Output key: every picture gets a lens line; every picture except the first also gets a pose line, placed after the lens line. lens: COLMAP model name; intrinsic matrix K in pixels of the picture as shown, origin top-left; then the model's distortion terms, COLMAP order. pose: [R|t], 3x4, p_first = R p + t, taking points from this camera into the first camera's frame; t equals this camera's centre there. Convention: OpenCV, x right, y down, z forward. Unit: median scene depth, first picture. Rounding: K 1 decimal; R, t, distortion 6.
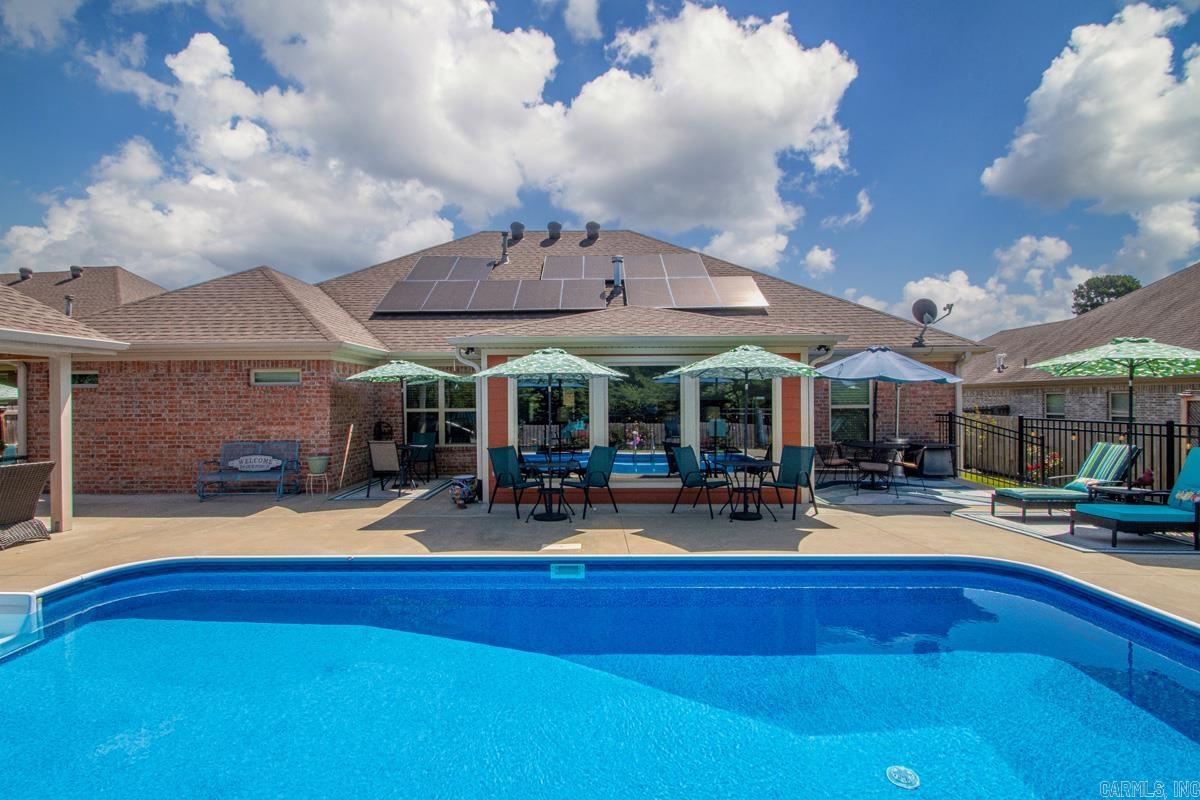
lens RADIAL K [[561.2, 0, 571.3], [0, 561.2, 400.8], [0, 0, 1]] dist [0.018595, -0.016206]
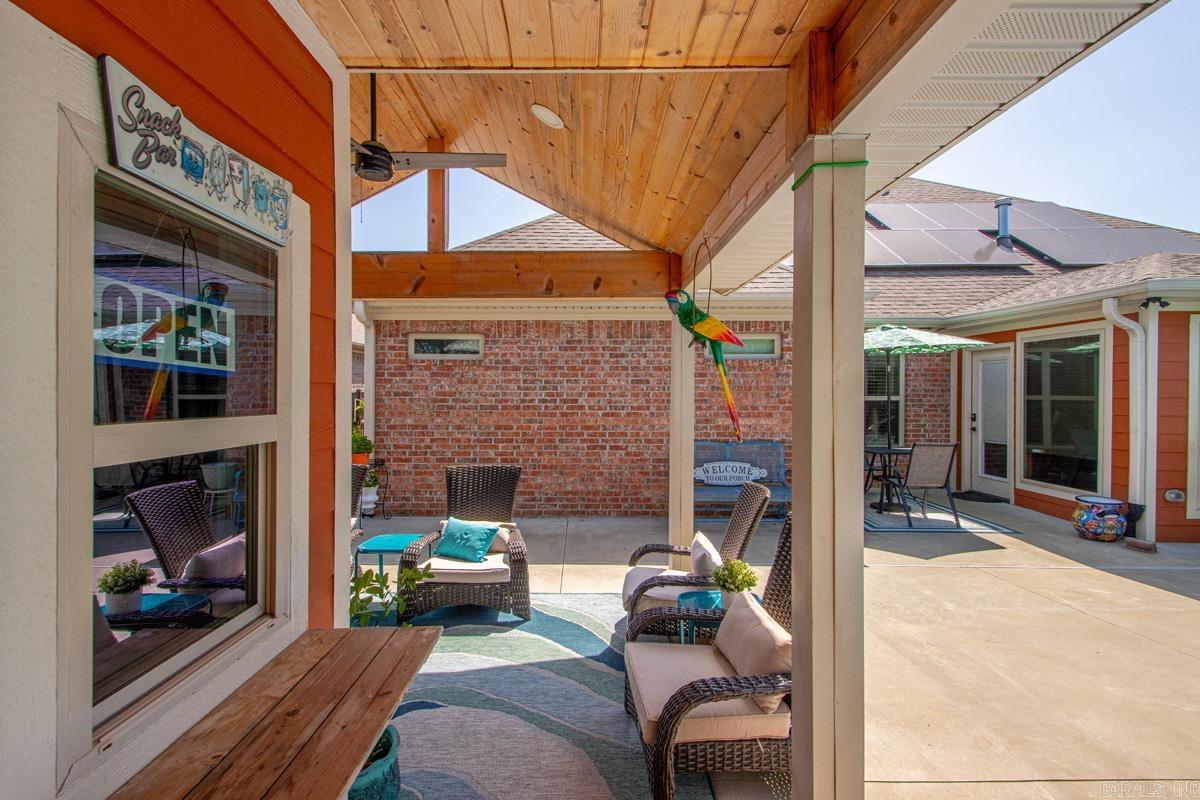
lens RADIAL K [[561.2, 0, 571.0], [0, 561.2, 406.2], [0, 0, 1]] dist [0.018595, -0.016206]
pose [[0.999958, 0.008961, 0.001875, -0.735442], [-0.009004, 0.999663, 0.024347, 0.015441], [-0.001656, -0.024363, 0.999702, 0.324838]]
